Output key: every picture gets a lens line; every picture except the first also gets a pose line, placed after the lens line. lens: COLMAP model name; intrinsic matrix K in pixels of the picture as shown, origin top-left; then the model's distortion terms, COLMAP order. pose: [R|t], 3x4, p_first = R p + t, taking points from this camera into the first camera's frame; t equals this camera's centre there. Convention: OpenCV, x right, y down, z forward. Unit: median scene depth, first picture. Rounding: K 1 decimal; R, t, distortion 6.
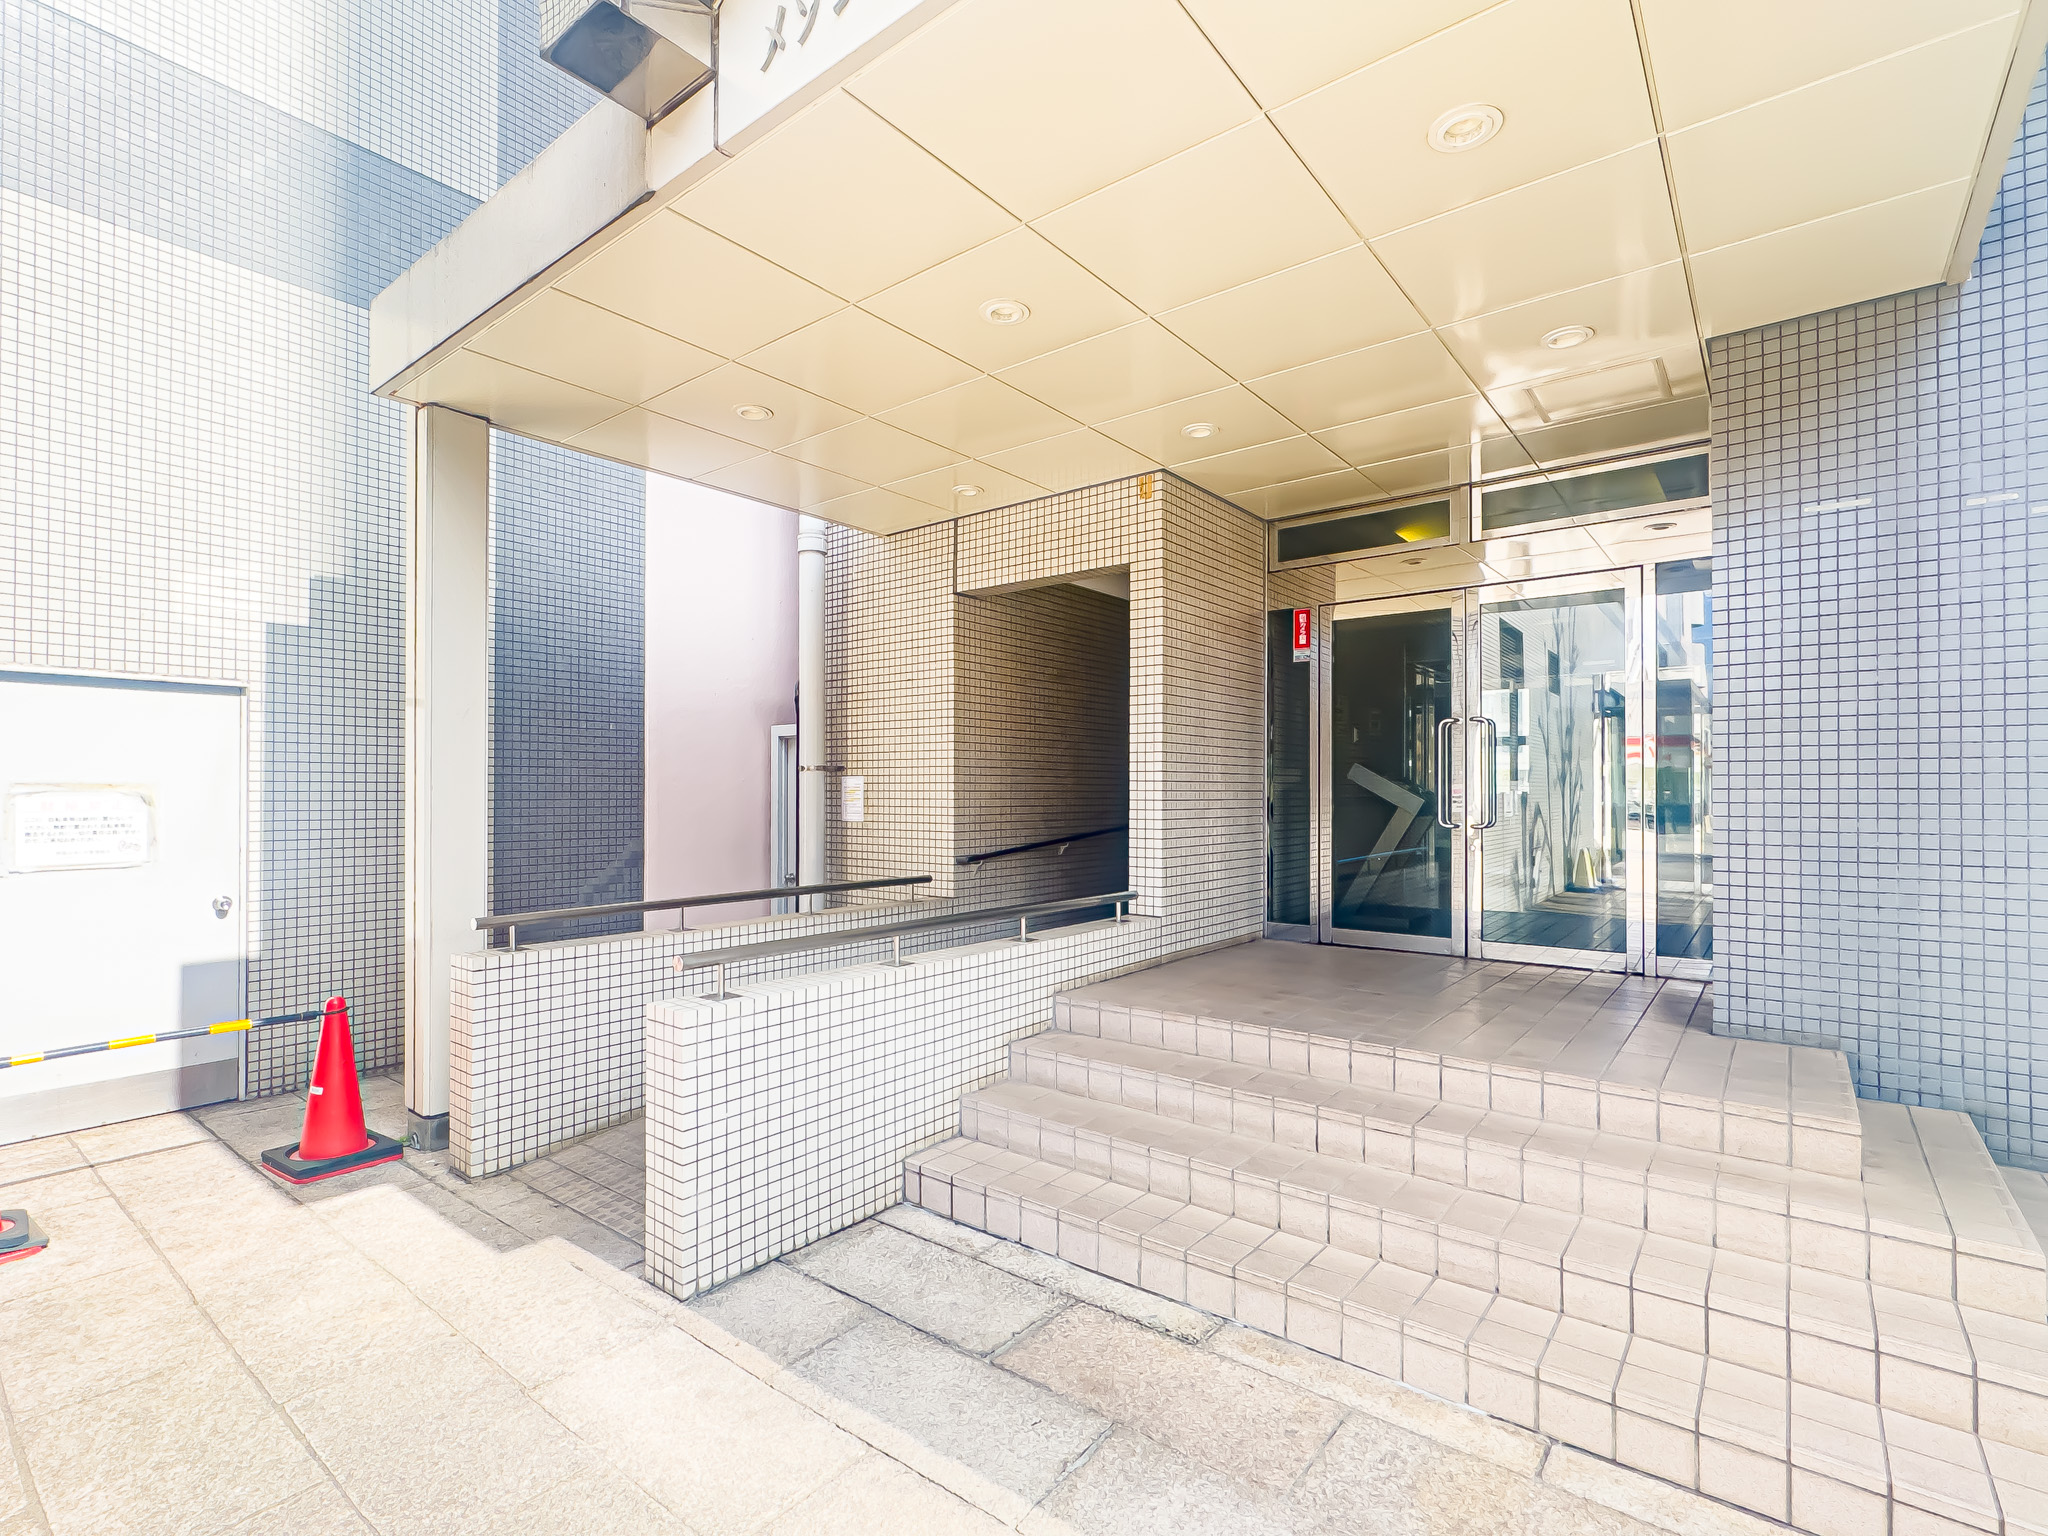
lens RADIAL K [[969.2, 0, 1024.0], [0, 969.2, 768.0], [0, 0, 1]] dist [0.003039, 0.000736]
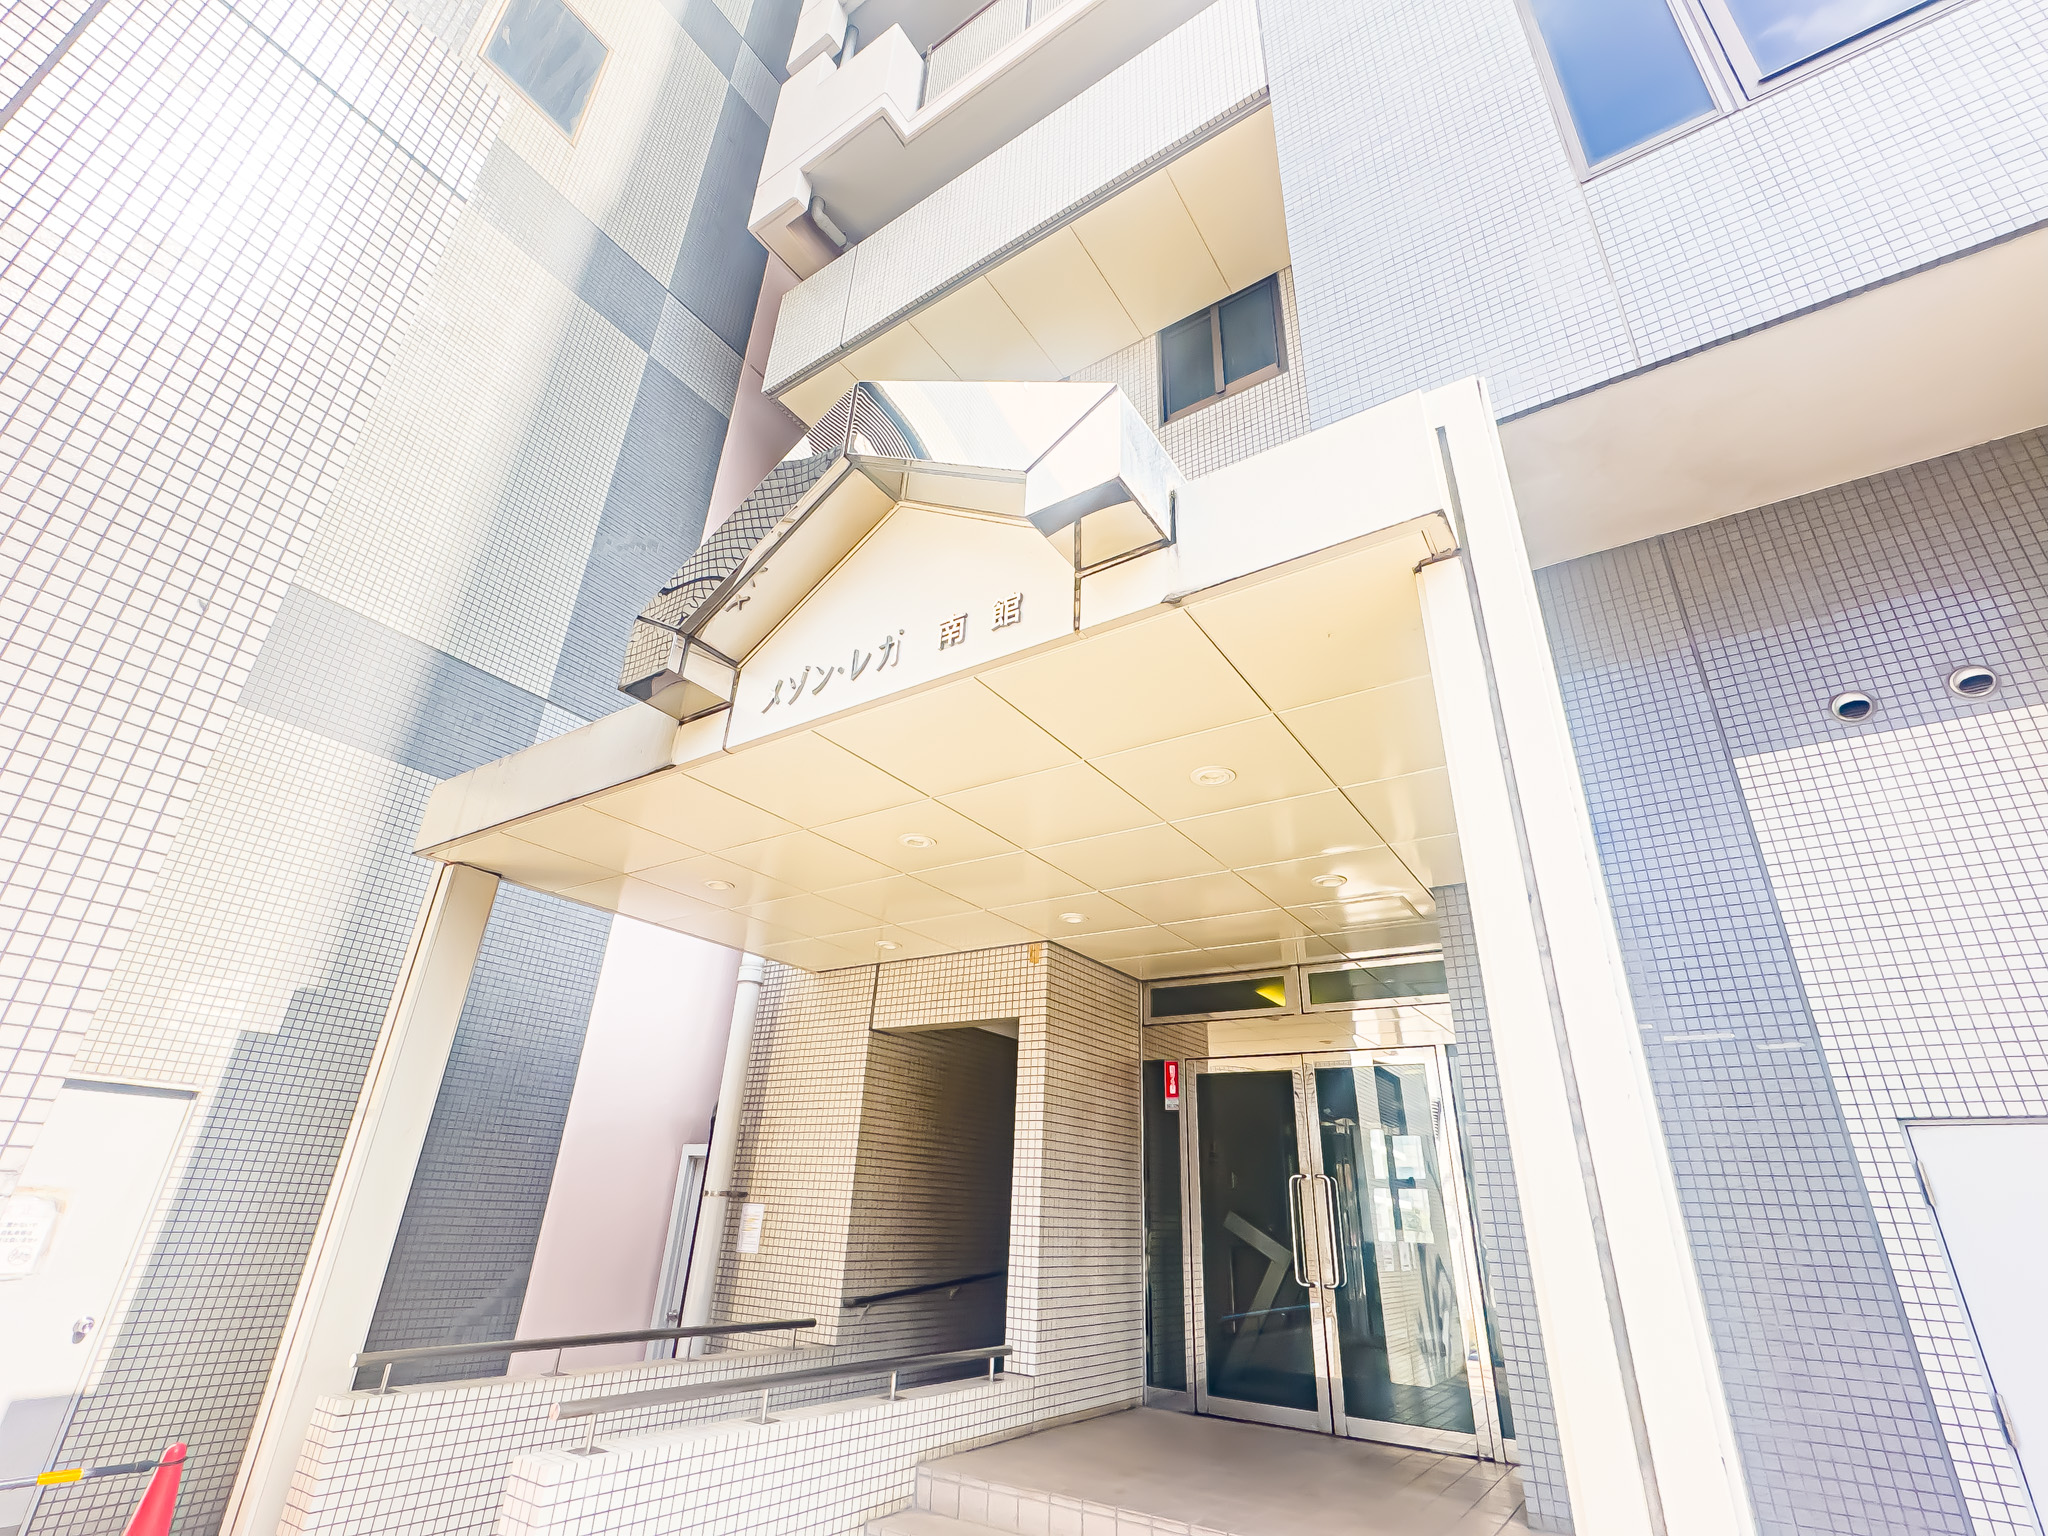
lens RADIAL K [[939.4, 0, 1020.0], [0, 939.4, 737.3], [0, 0, 1]] dist [0.000484, -0.000055]
pose [[0.996784, 0.066411, 0.044836, 0.035322], [-0.040847, 0.902518, -0.428710, -0.027703], [-0.068936, 0.425500, 0.902329, -0.170269]]
